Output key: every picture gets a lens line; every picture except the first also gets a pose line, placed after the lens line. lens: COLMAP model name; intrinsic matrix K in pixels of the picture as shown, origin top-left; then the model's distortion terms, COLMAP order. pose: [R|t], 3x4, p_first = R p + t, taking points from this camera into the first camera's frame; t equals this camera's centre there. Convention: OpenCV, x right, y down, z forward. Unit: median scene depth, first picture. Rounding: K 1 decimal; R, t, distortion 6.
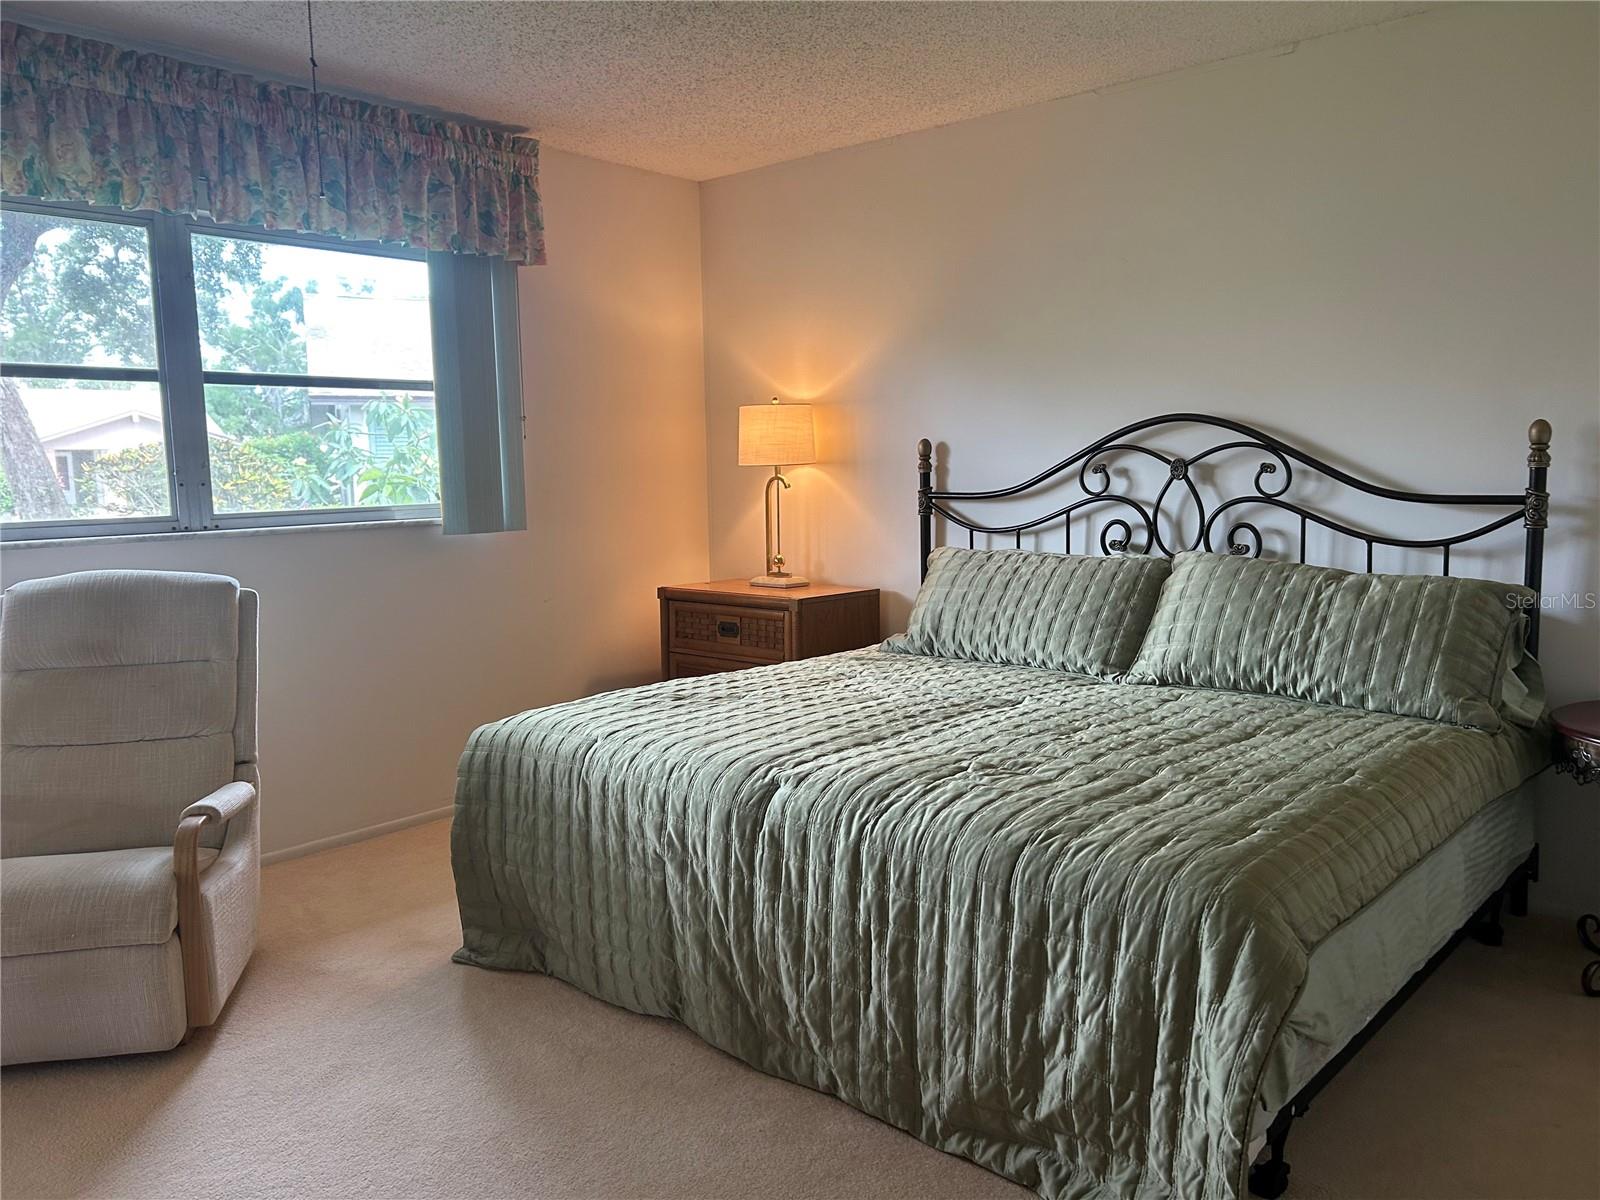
lens RADIAL K [[1209.9, 0, 798.2], [0, 1209.9, 607.0], [0, 0, 1]] dist [0.041675, -0.042499]
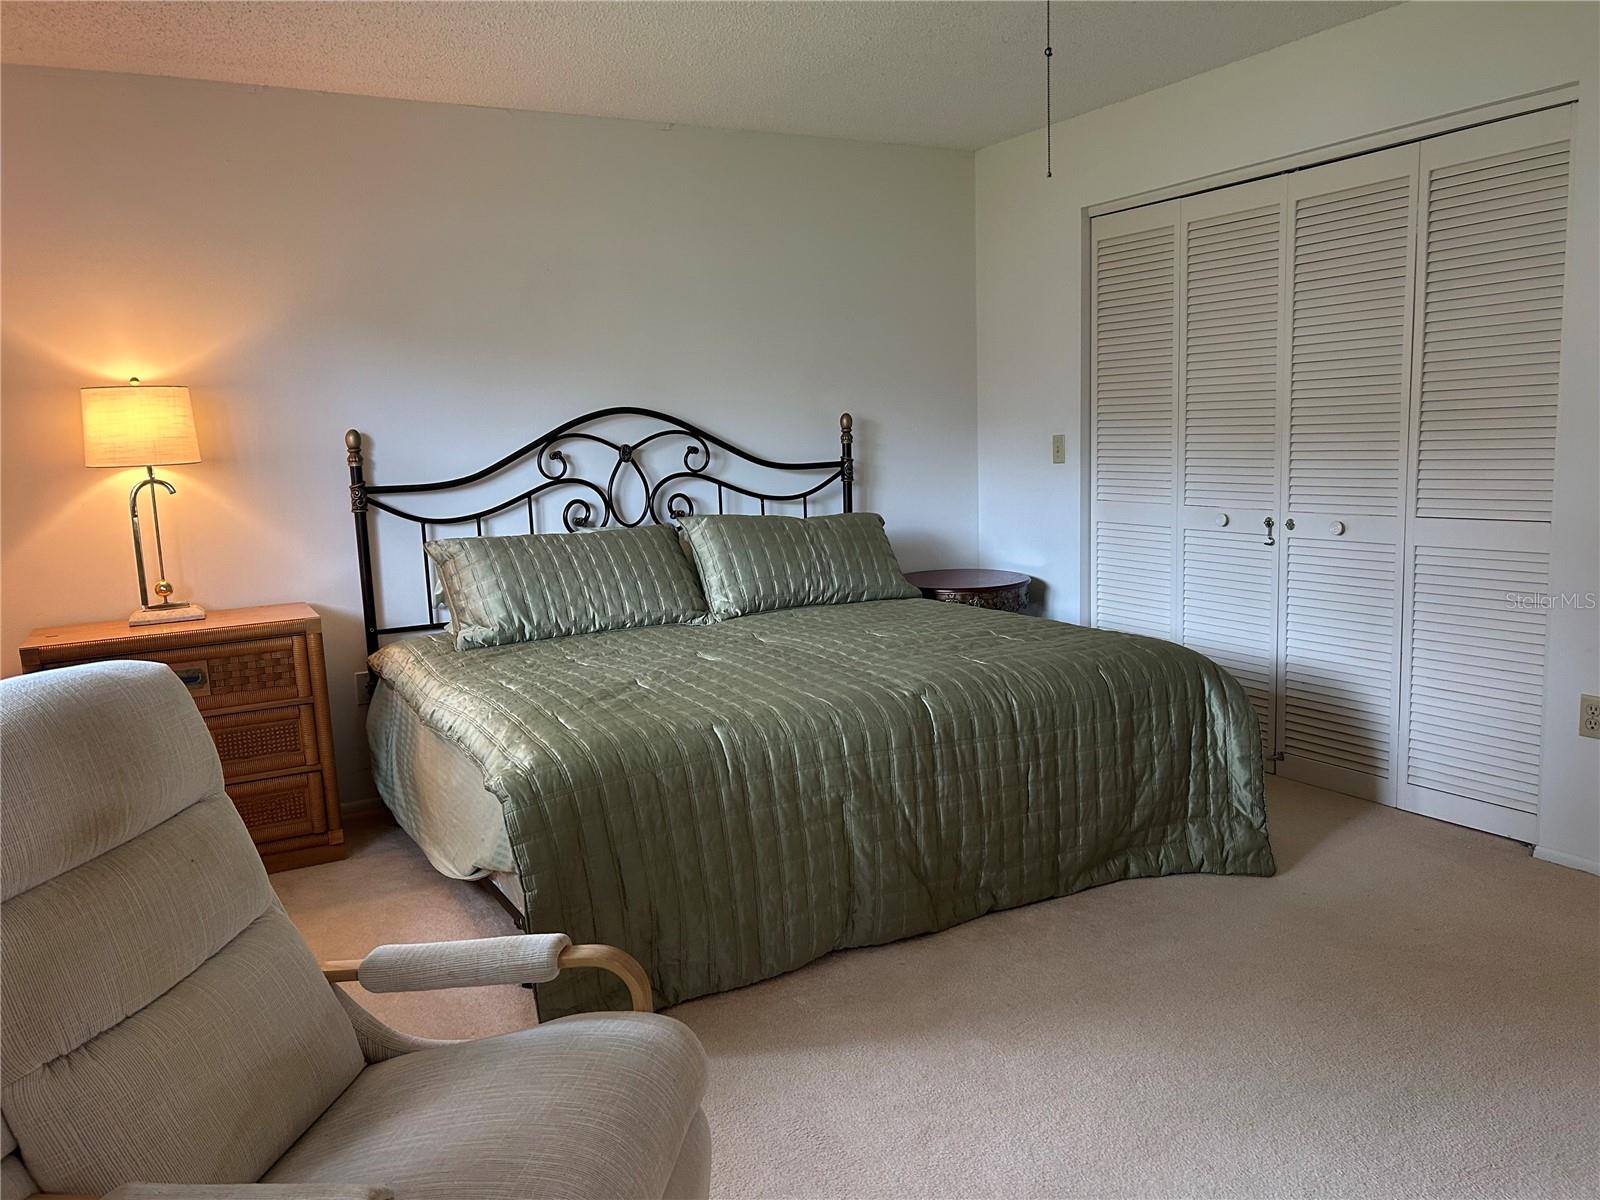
lens RADIAL K [[1209.9, 0, 739.6], [0, 1209.9, 613.1], [0, 0, 1]] dist [0.041675, -0.042499]
pose [[0.334069, -0.134301, 0.932932, -0.797510], [0.148716, 0.984909, 0.088531, -0.046472], [-0.930743, 0.109167, 0.349000, 0.490595]]
